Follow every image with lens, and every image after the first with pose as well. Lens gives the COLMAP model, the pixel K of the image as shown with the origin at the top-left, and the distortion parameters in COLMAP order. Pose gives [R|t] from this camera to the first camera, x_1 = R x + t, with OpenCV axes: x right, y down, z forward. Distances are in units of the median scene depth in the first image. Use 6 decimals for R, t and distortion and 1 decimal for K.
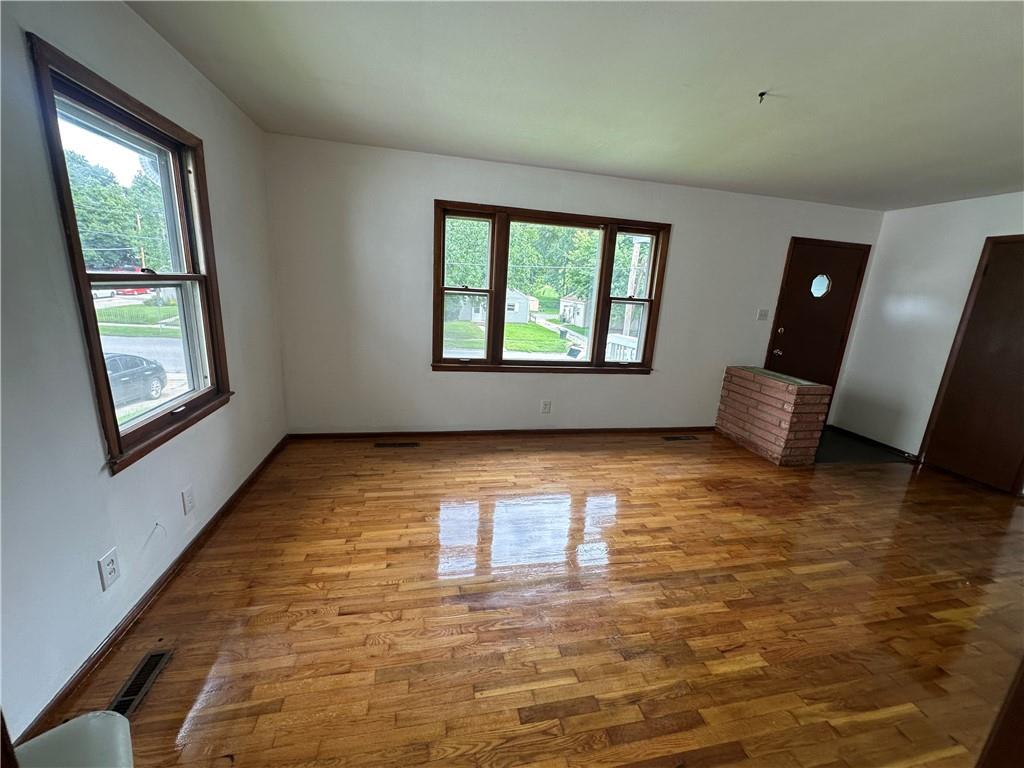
lens RADIAL K [[409.1, 0, 513.9], [0, 409.1, 383.4], [0, 0, 1]] dist [-0.005283, 0.001008]
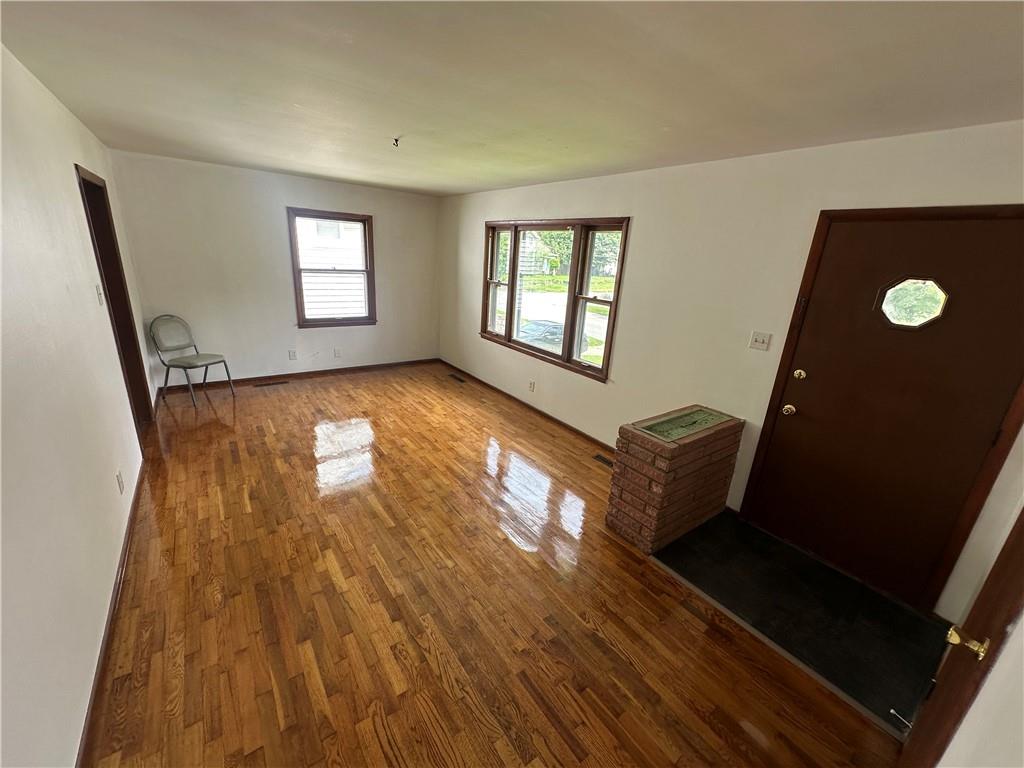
lens RADIAL K [[409.1, 0, 514.2], [0, 409.1, 385.9], [0, 0, 1]] dist [-0.005283, 0.001008]
pose [[0.413727, 0.249430, -0.875565, 1.456550], [-0.250286, 0.955840, 0.154032, -0.147769], [0.875321, 0.155414, 0.457886, 0.562023]]
